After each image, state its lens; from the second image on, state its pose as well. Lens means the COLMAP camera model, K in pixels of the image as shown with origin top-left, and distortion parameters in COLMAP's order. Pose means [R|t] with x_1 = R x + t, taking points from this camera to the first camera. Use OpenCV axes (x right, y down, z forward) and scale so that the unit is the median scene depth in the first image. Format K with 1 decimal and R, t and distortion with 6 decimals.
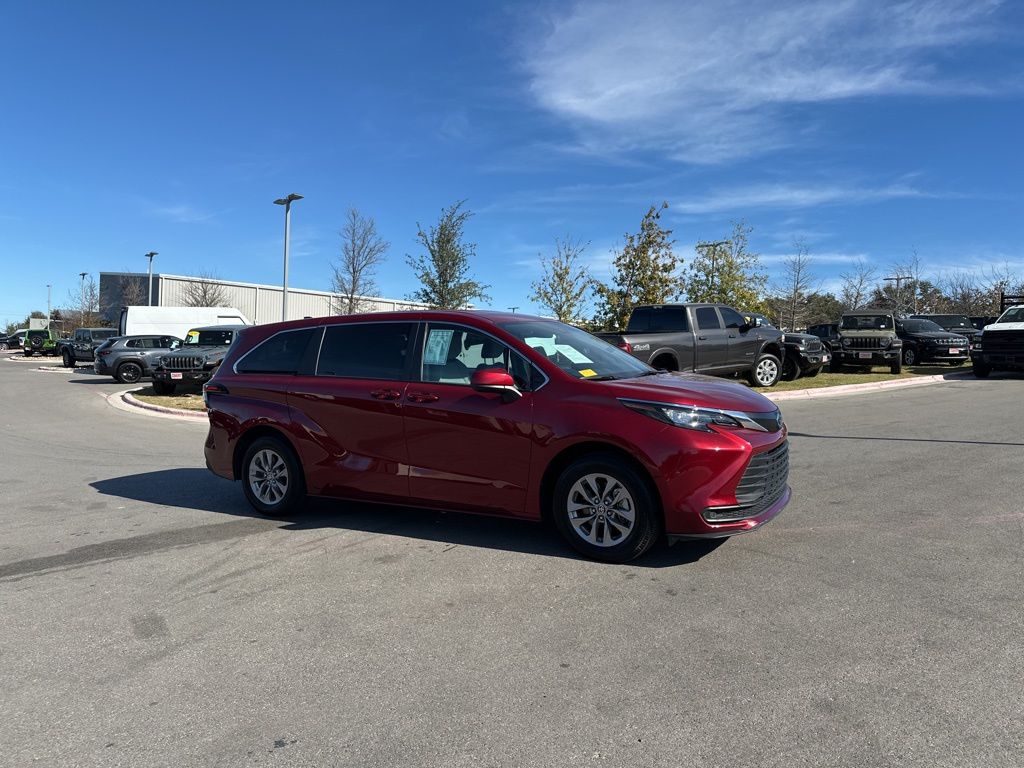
lens RADIAL K [[727.8, 0, 517.3], [0, 727.8, 386.0], [0, 0, 1]] dist [0.036865, -0.046937]
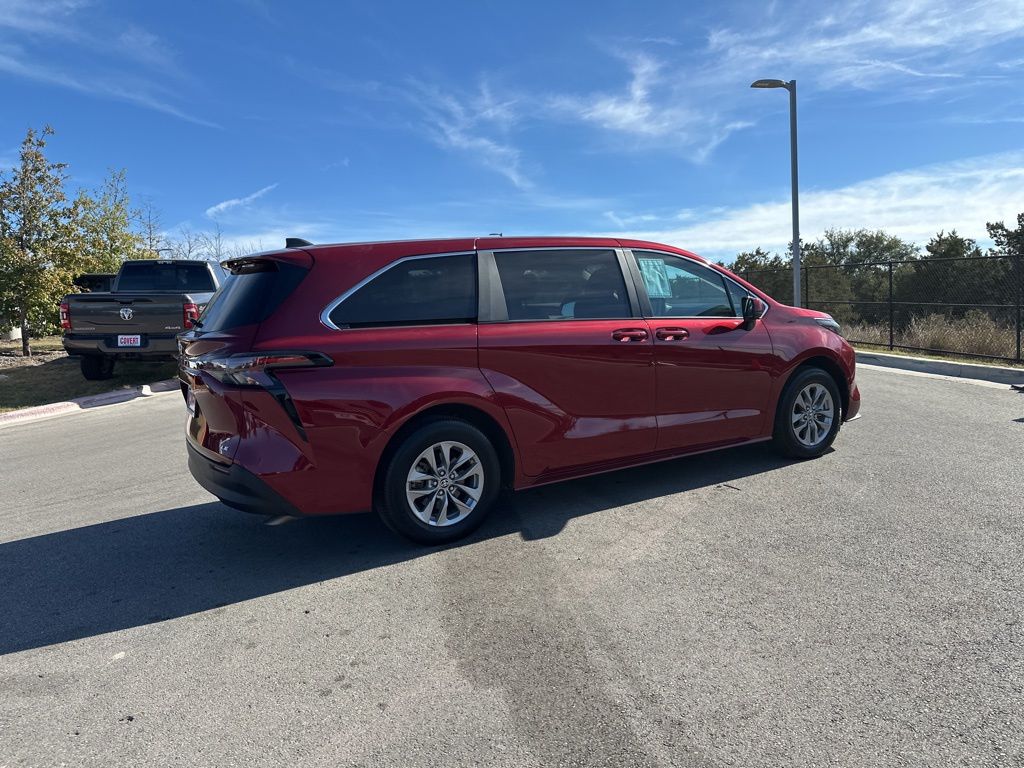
lens RADIAL K [[727.8, 0, 516.3], [0, 727.8, 398.9], [0, 0, 1]] dist [0.036865, -0.046937]
pose [[0.480587, -0.122924, 0.868289, -0.782815], [0.081165, 0.992112, 0.095529, -0.004787], [-0.873183, 0.024565, 0.486773, 0.578474]]
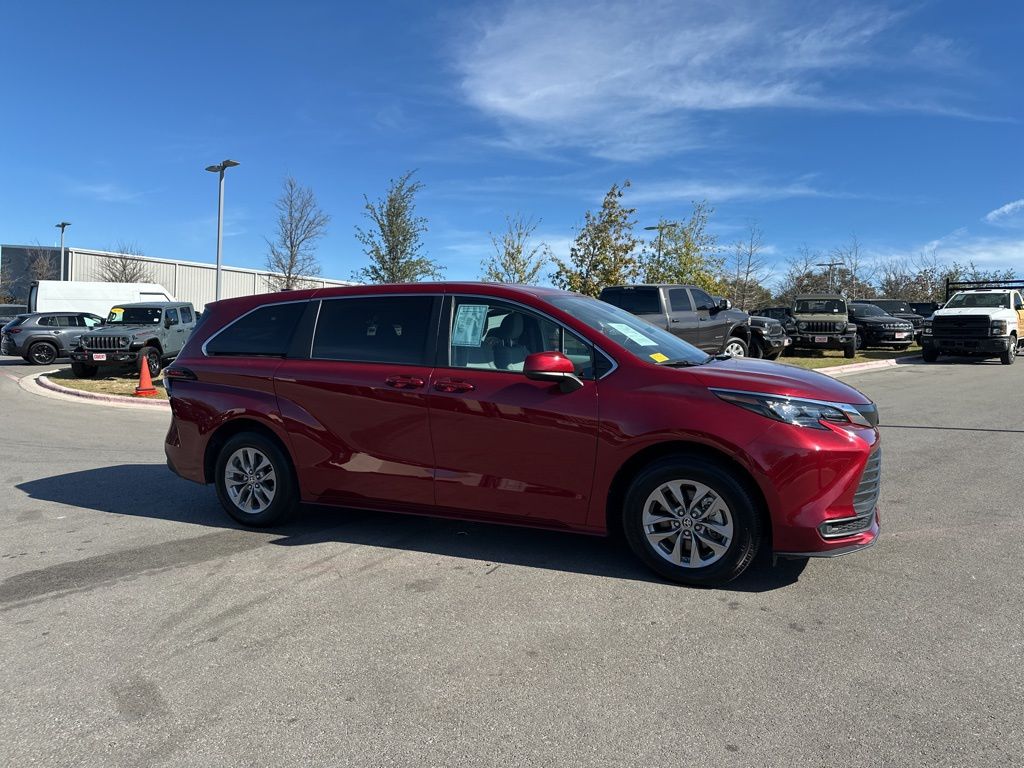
lens RADIAL K [[727.8, 0, 511.1], [0, 727.8, 385.8], [0, 0, 1]] dist [0.036865, -0.046937]
pose [[0.995905, 0.000895, 0.090406, -0.109570], [-0.003054, 0.999713, 0.023742, -0.003680], [-0.090358, -0.023921, 0.995622, 0.133908]]
